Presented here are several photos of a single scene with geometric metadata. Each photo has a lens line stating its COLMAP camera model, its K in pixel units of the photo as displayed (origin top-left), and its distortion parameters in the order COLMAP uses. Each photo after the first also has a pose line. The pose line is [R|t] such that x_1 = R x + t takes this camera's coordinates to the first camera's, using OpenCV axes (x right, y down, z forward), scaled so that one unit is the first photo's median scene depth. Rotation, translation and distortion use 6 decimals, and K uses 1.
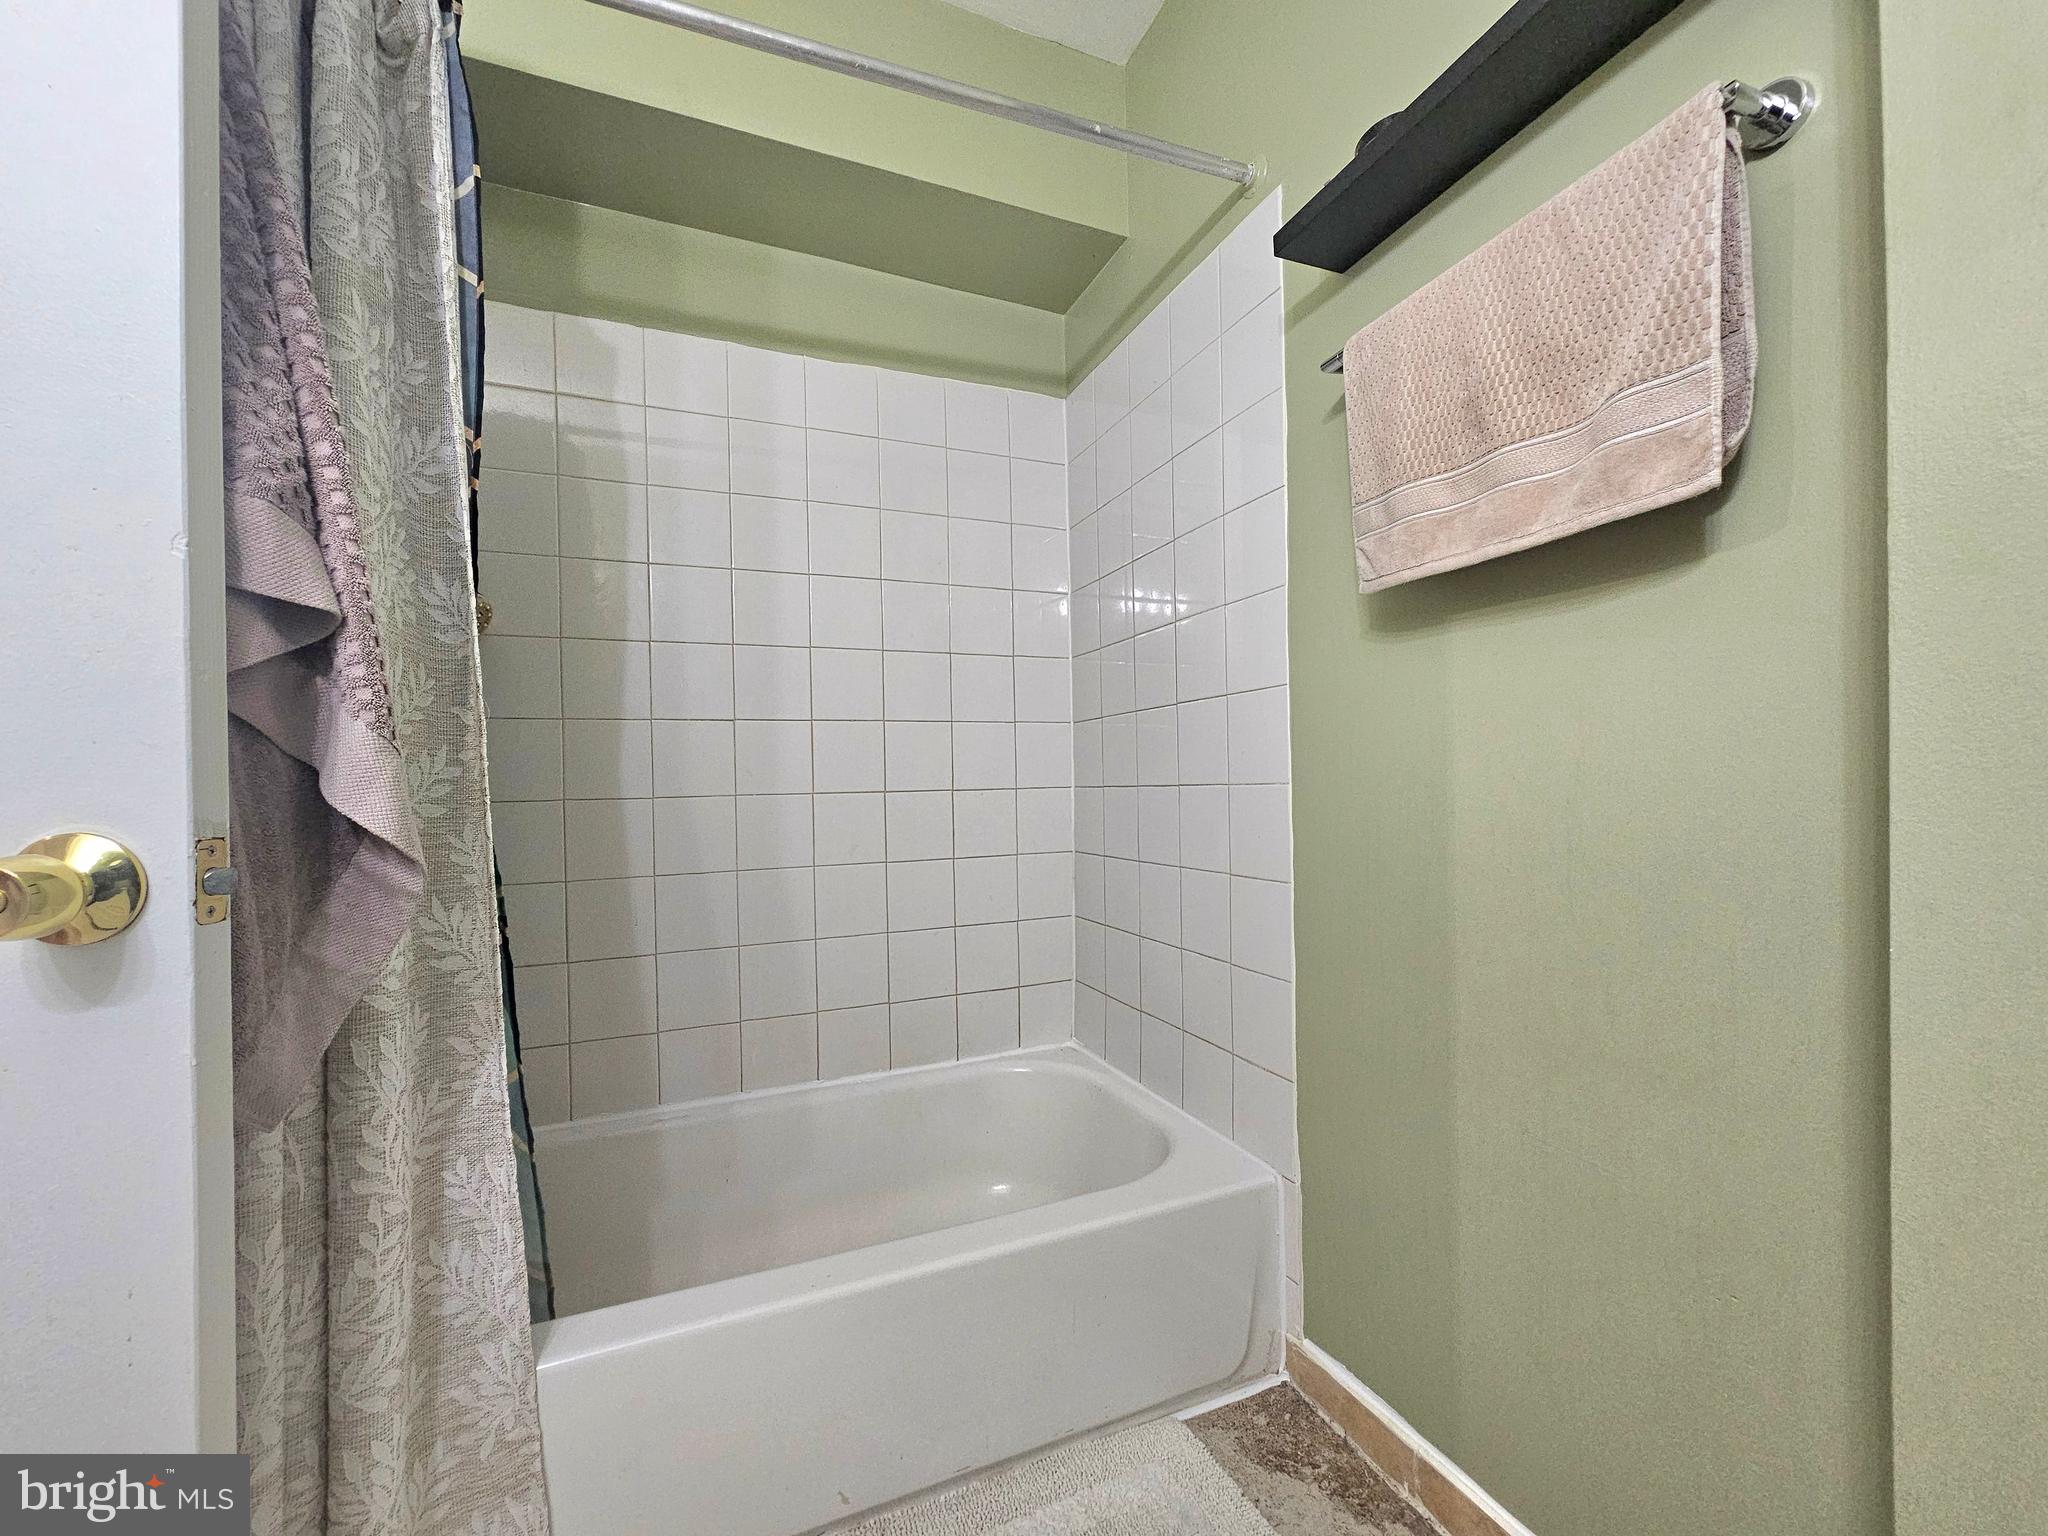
lens RADIAL K [[833.8, 0, 1026.9], [0, 833.8, 778.2], [0, 0, 1]] dist [0.000122, 0.000259]
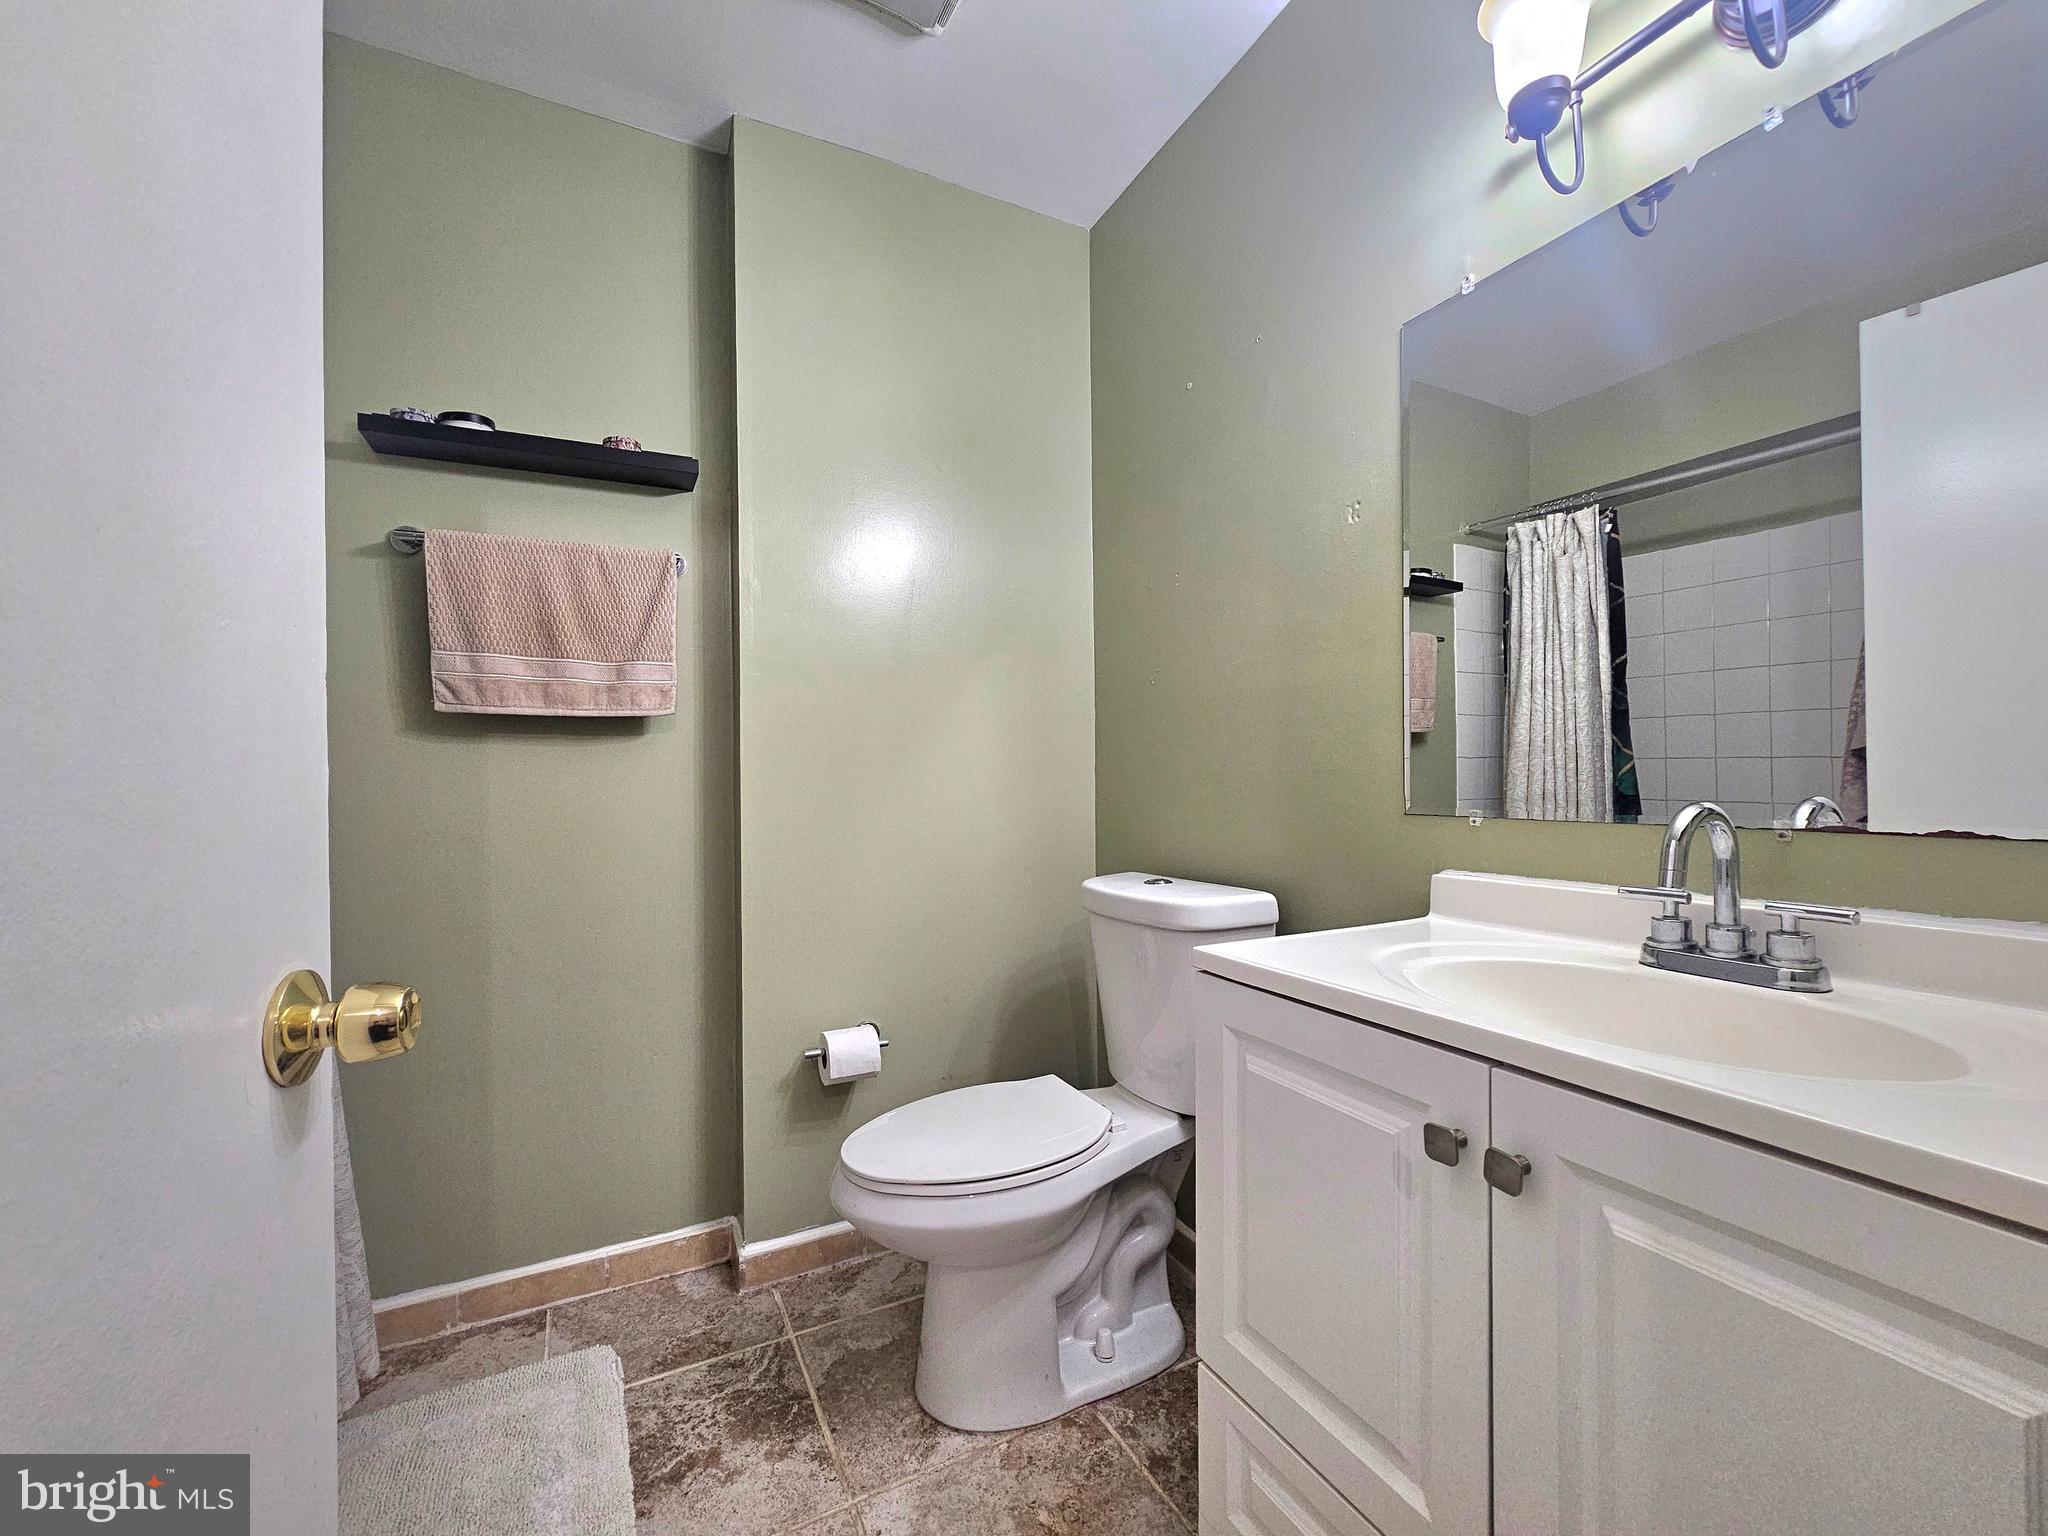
lens RADIAL K [[833.8, 0, 1026.9], [0, 833.8, 778.2], [0, 0, 1]] dist [0.000122, 0.000259]
pose [[-0.078652, 0.017221, 0.996753, -1.136736], [0.006037, 0.999841, -0.016798, -0.078604], [-0.996884, 0.004696, -0.078743, 0.108864]]
